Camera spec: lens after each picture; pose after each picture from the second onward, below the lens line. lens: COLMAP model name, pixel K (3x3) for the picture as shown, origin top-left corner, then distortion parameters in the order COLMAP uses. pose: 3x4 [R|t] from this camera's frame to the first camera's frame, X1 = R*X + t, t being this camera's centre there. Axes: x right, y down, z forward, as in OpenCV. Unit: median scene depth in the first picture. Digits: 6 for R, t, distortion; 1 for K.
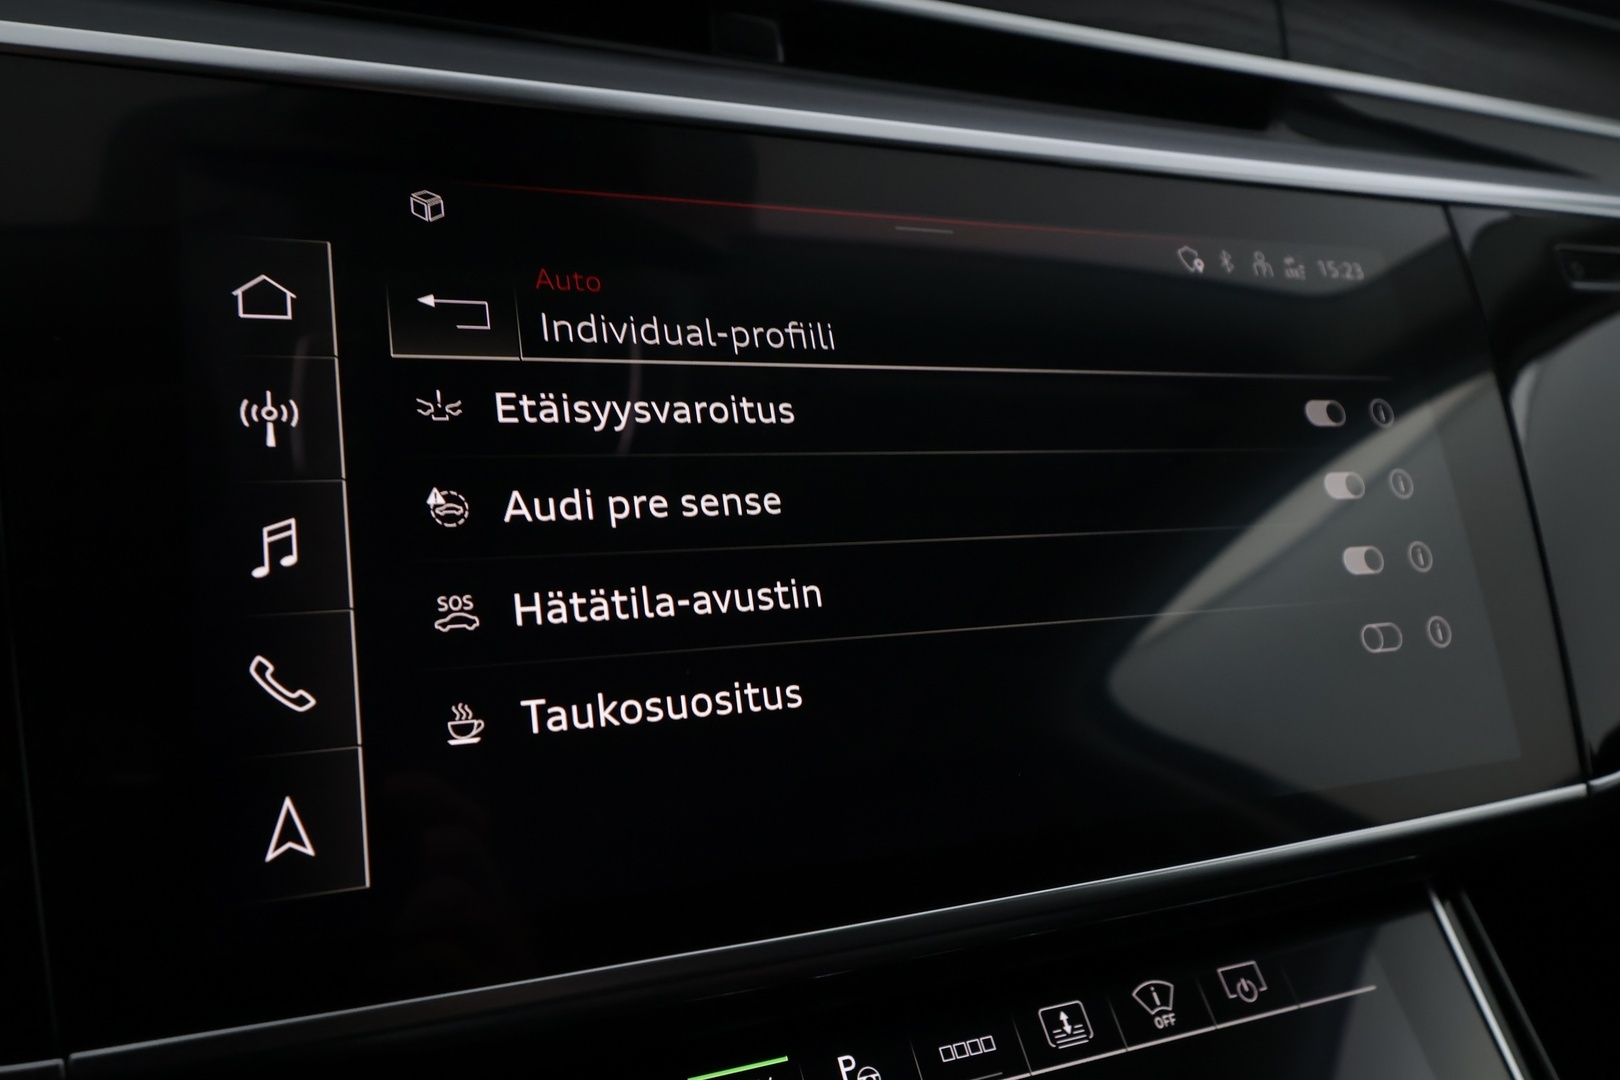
lens RADIAL K [[1263.4, 0, 785.6], [0, 1263.4, 497.4], [0, 0, 1]] dist [0.001676, 0.007375]
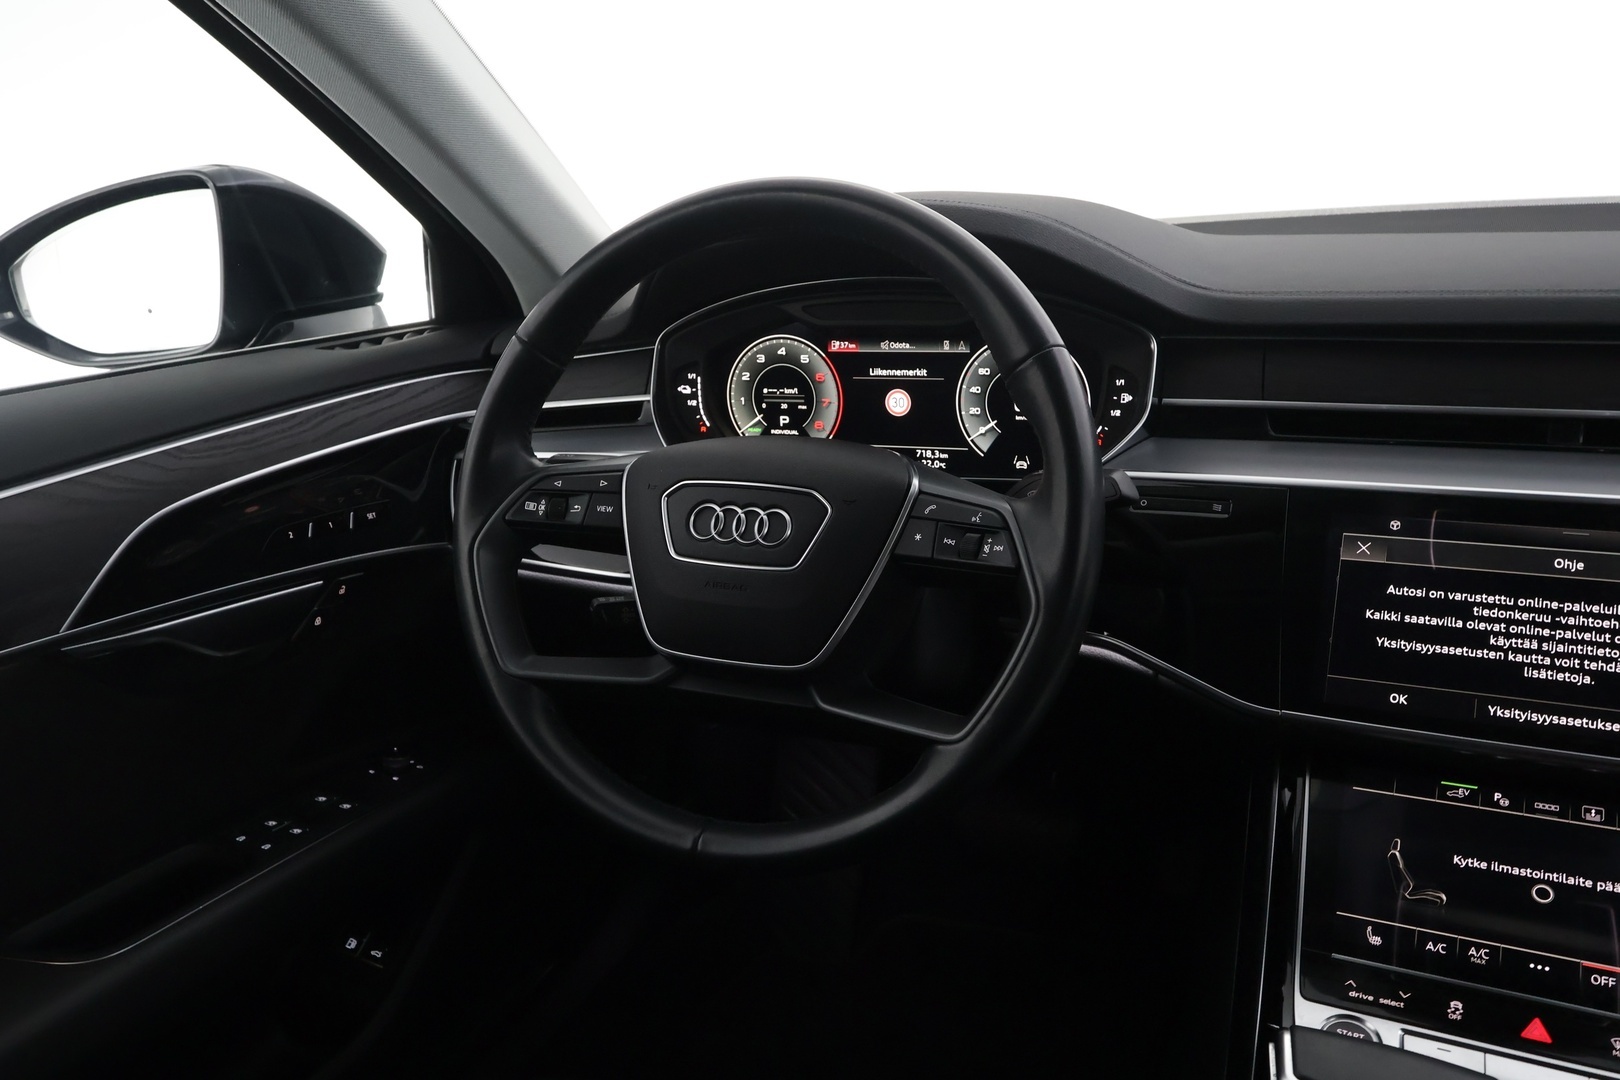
lens RADIAL K [[1263.4, 0, 813.0], [0, 1263.4, 543.2], [0, 0, 1]] dist [0.001676, 0.007375]
pose [[0.620952, 0.100916, -0.777325, 1.300829], [-0.083840, 0.994540, 0.062141, -0.227856], [0.779352, 0.026584, 0.626022, -2.216610]]
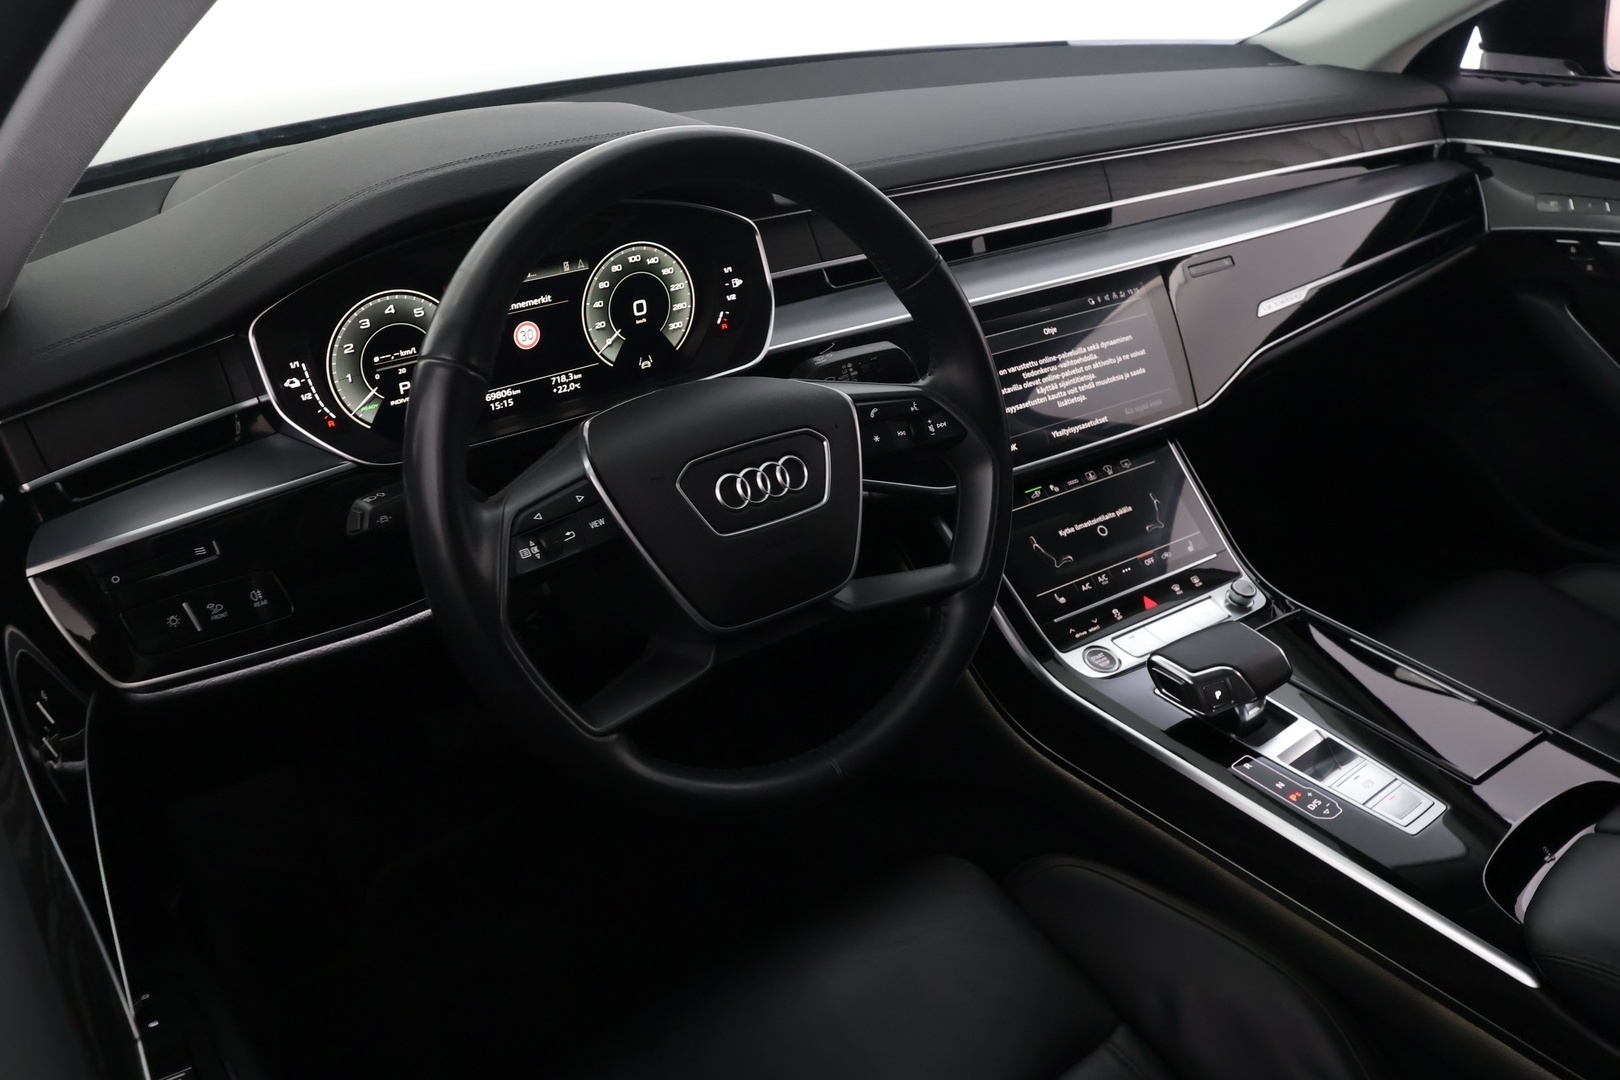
lens RADIAL K [[1263.4, 0, 803.0], [0, 1263.4, 537.0], [0, 0, 1]] dist [0.001676, 0.007375]
pose [[0.980089, -0.172155, 0.098936, -1.338676], [0.143850, 0.959085, 0.243850, -0.669963], [-0.136868, -0.224763, 0.964753, -3.458933]]
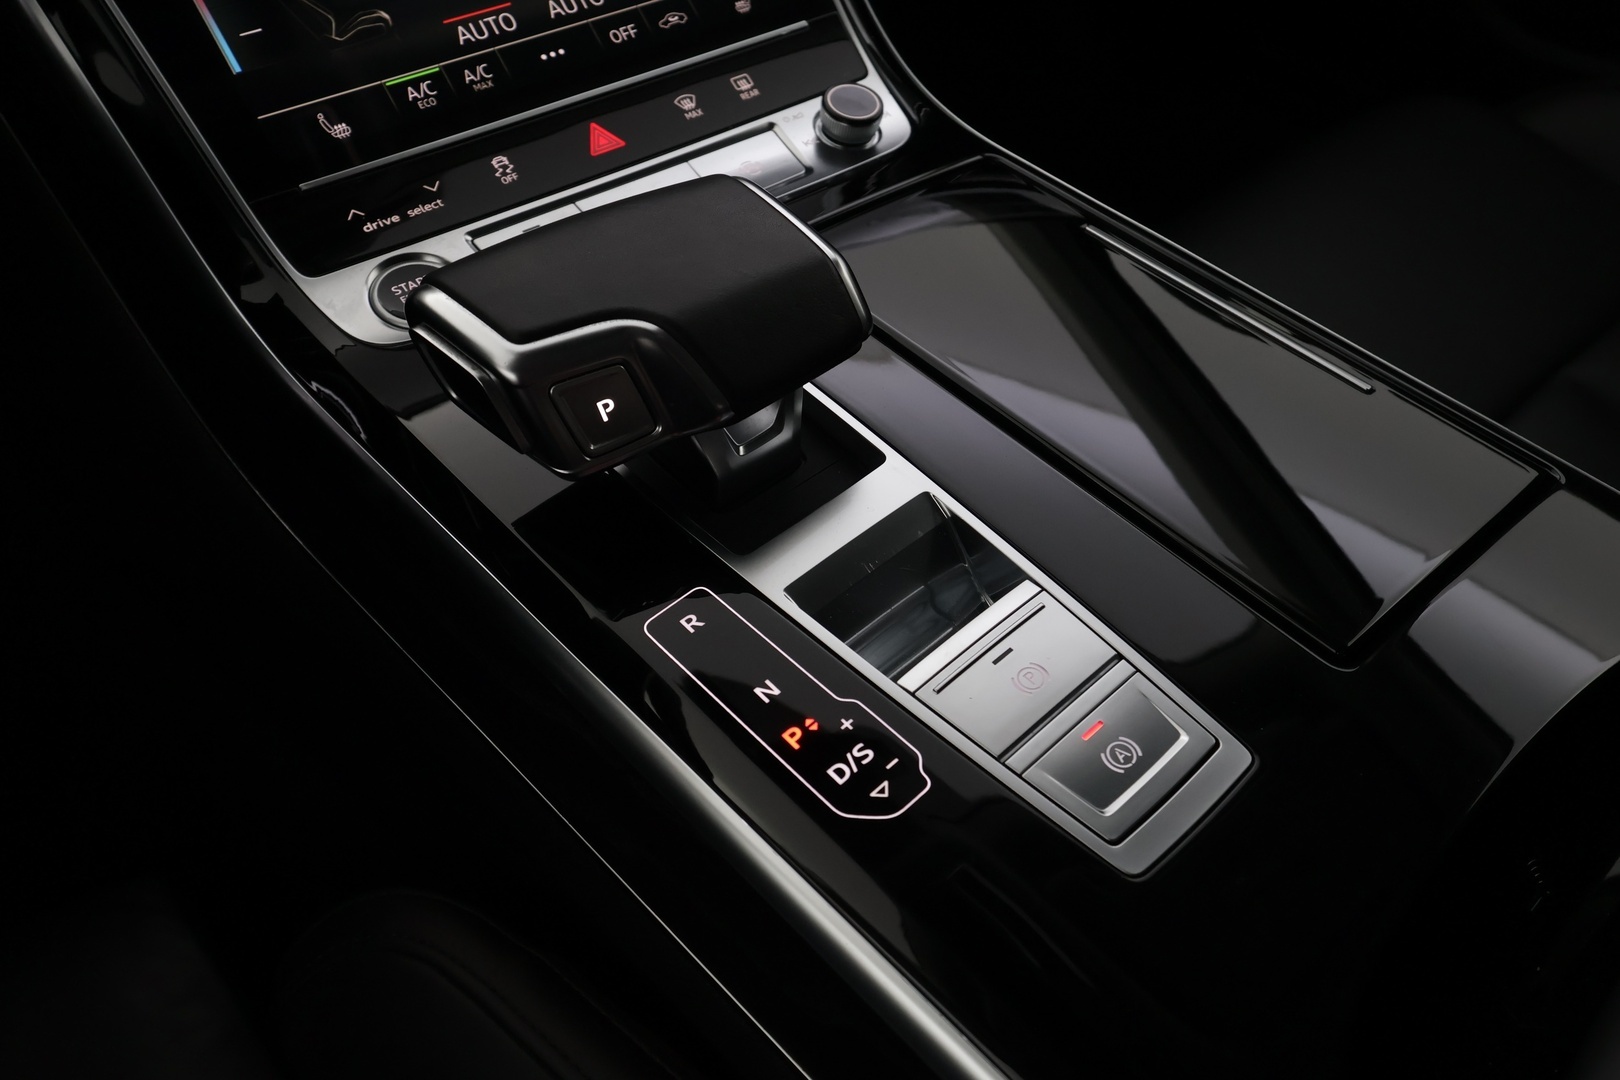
lens RADIAL K [[1263.4, 0, 804.0], [0, 1263.4, 536.1], [0, 0, 1]] dist [0.001676, 0.007375]
pose [[0.964473, -0.231756, 0.126812, 0.195086], [0.129709, 0.833593, 0.536934, 0.380024], [-0.230147, -0.501410, 0.834039, -1.157780]]
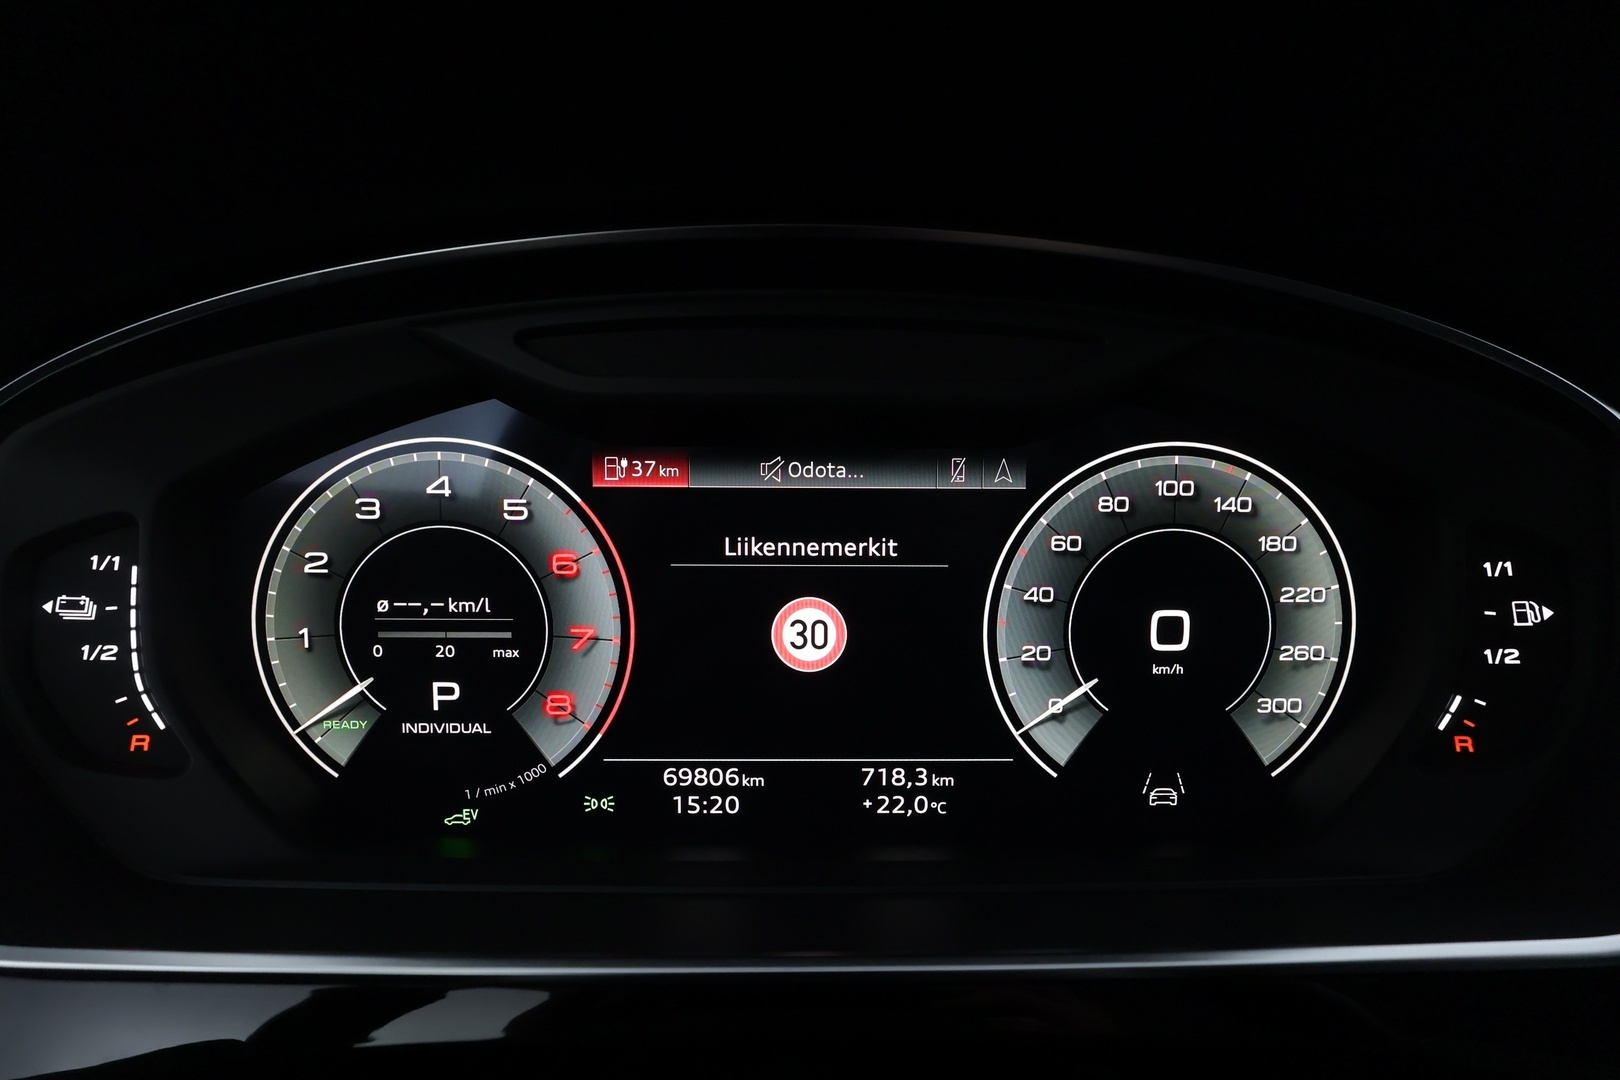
lens RADIAL K [[783.7, 0, 806.7], [0, 783.7, 545.0], [0, 0, 1]] dist [-0.001458, 0.000823]
pose [[0.886789, -0.026462, -0.461416, -1.278055], [-0.039729, 0.990300, -0.133148, -0.425914], [0.460463, 0.136405, 0.877136, -0.291569]]
